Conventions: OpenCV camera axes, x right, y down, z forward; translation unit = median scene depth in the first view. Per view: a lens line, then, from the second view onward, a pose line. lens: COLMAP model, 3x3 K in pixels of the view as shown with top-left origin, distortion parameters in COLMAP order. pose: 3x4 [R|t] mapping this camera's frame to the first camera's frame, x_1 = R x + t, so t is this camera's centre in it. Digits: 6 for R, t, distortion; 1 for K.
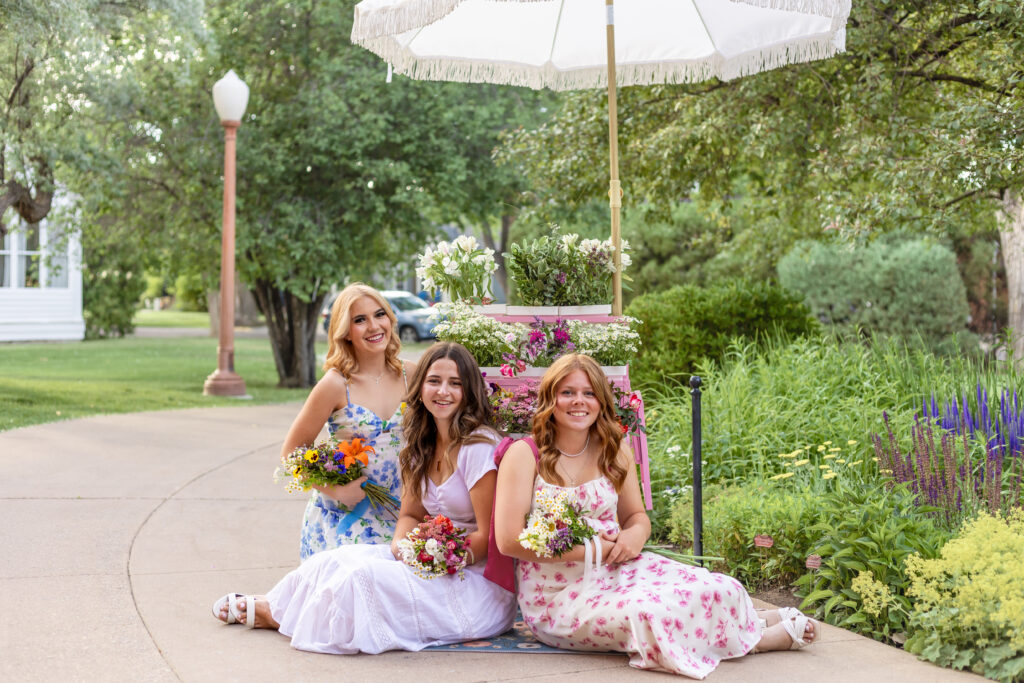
lens RADIAL K [[1633.7, 0, 512.0], [0, 1633.7, 341.5], [0, 0, 1]] dist [0.028736, 0.067230]
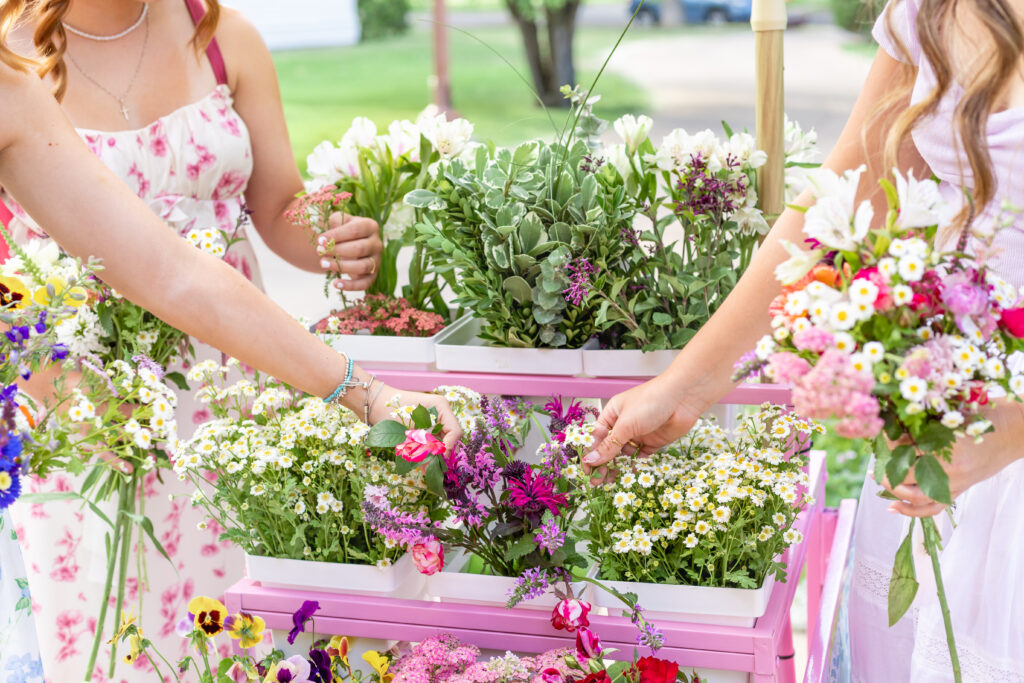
lens RADIAL K [[1614.3, 0, 512.0], [0, 1614.3, 341.5], [0, 0, 1]] dist [0.013428, 0.088412]
pose [[0.977785, 0.016930, -0.208926, 0.082949], [0.028786, 0.976444, 0.213844, -0.093284], [0.207625, -0.215108, 0.954264, 0.682695]]
